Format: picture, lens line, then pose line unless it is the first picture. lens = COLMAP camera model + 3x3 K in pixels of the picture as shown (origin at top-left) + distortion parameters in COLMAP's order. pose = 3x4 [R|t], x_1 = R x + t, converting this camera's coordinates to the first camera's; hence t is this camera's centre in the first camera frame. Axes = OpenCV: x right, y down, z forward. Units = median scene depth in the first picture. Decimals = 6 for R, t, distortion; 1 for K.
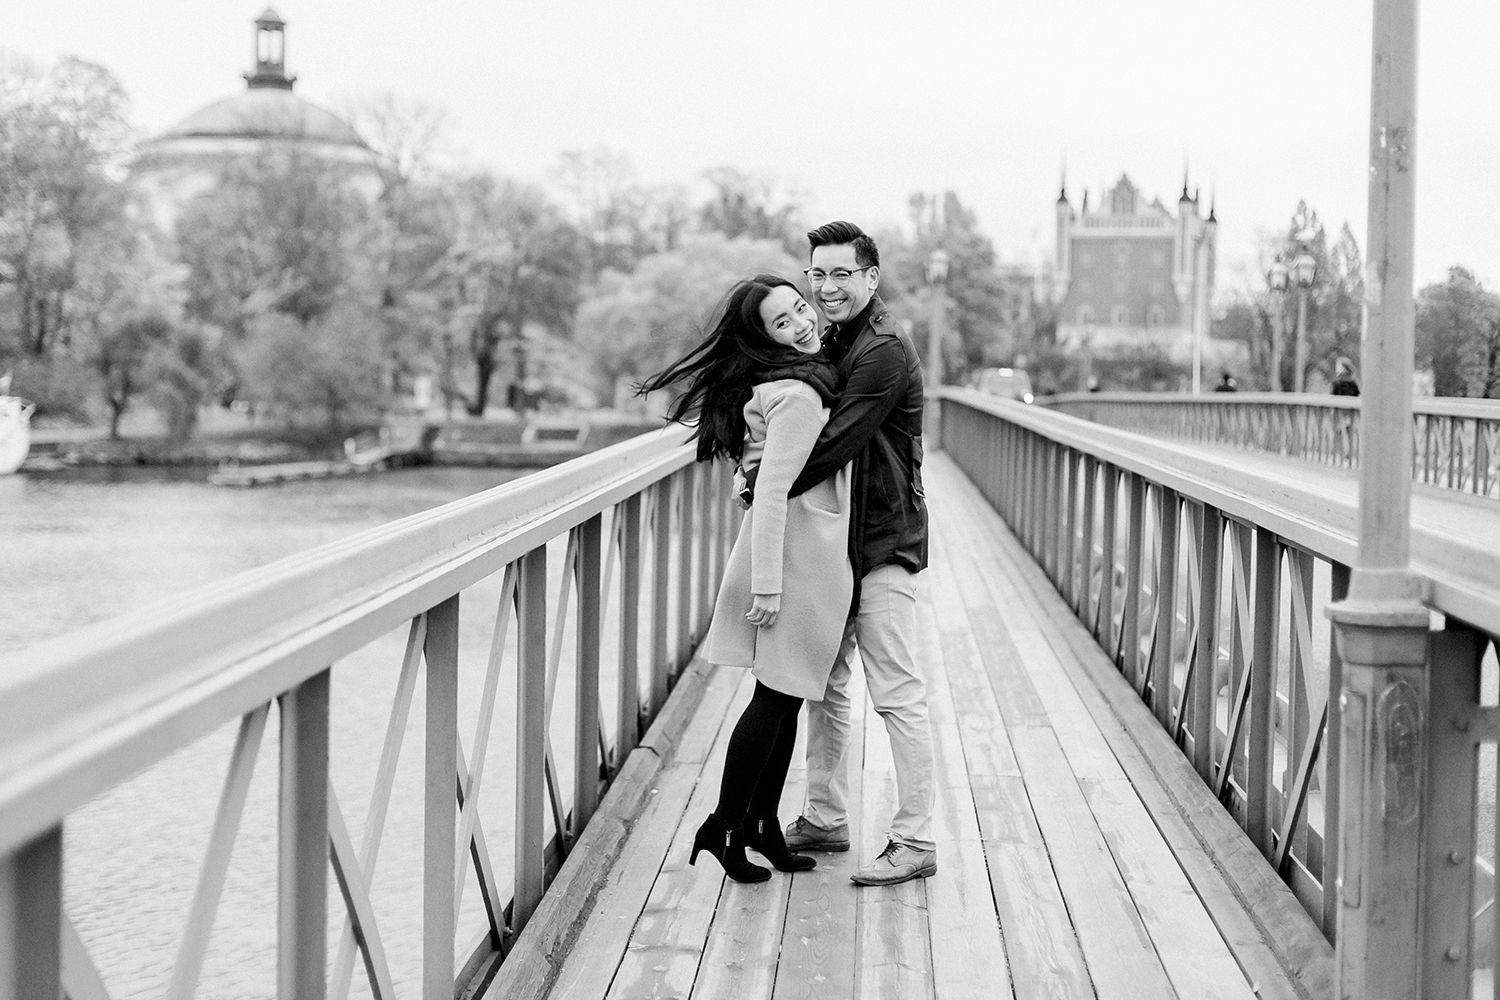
lens RADIAL K [[2172.7, 0, 758.0], [0, 2172.7, 509.9], [0, 0, 1]] dist [0.006918, 0.000000]
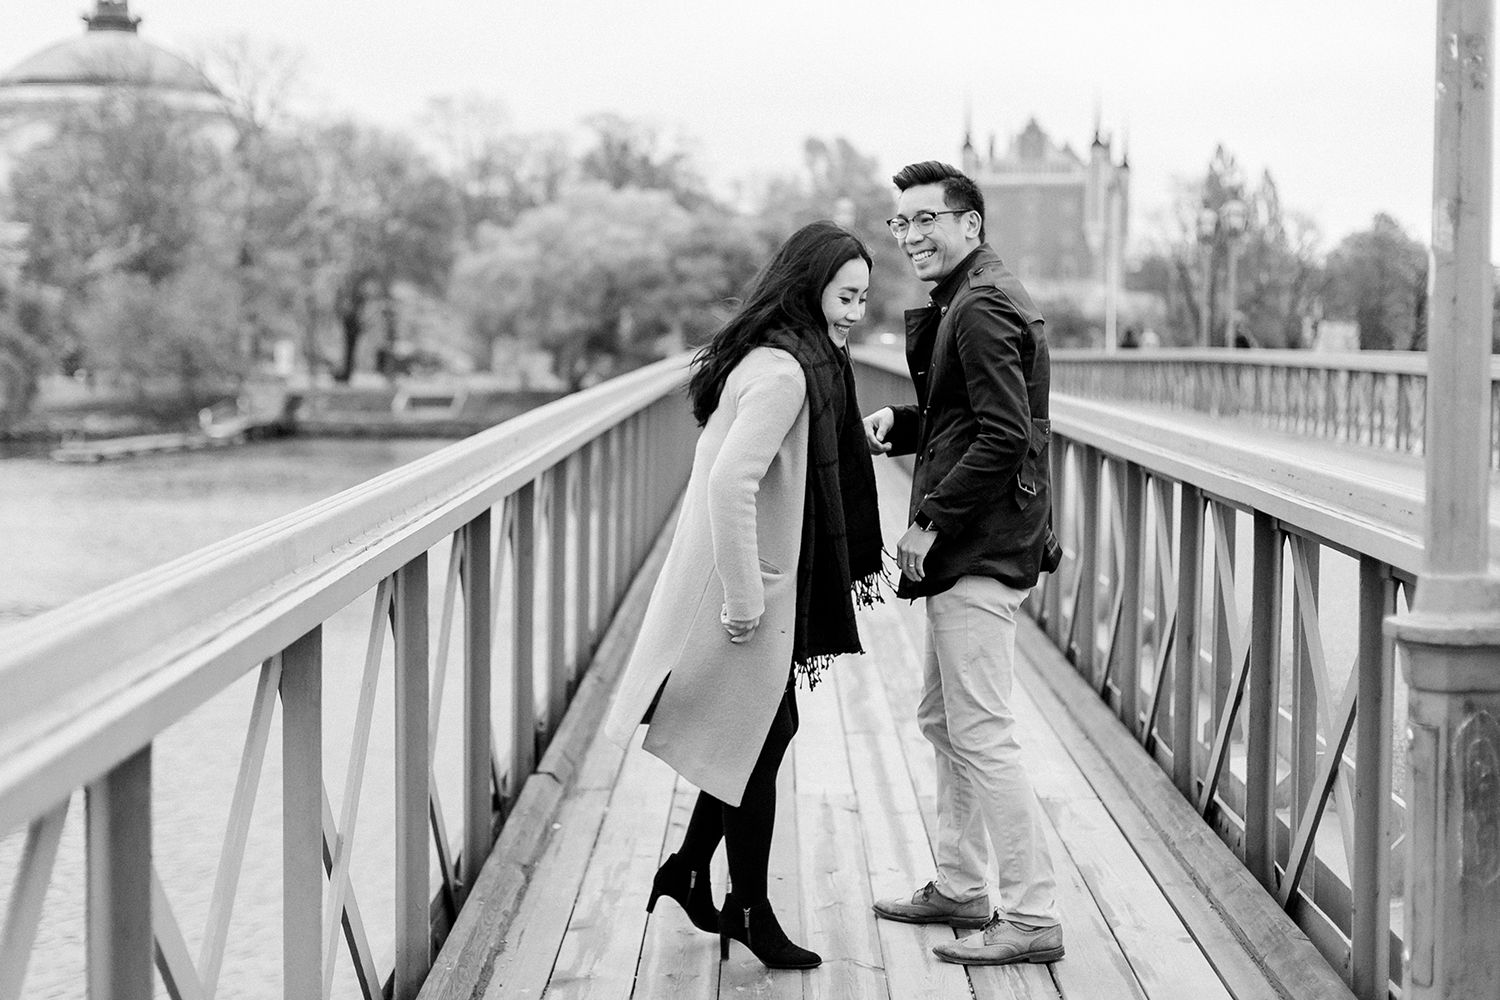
lens RADIAL K [[2172.7, 0, 740.8], [0, 2172.7, 489.6], [0, 0, 1]] dist [0.006918, 0.000000]
pose [[0.998608, -0.014466, 0.050716, -0.014025], [0.013908, 0.999839, 0.011340, -0.010698], [-0.050872, -0.010619, 0.998649, 0.116521]]
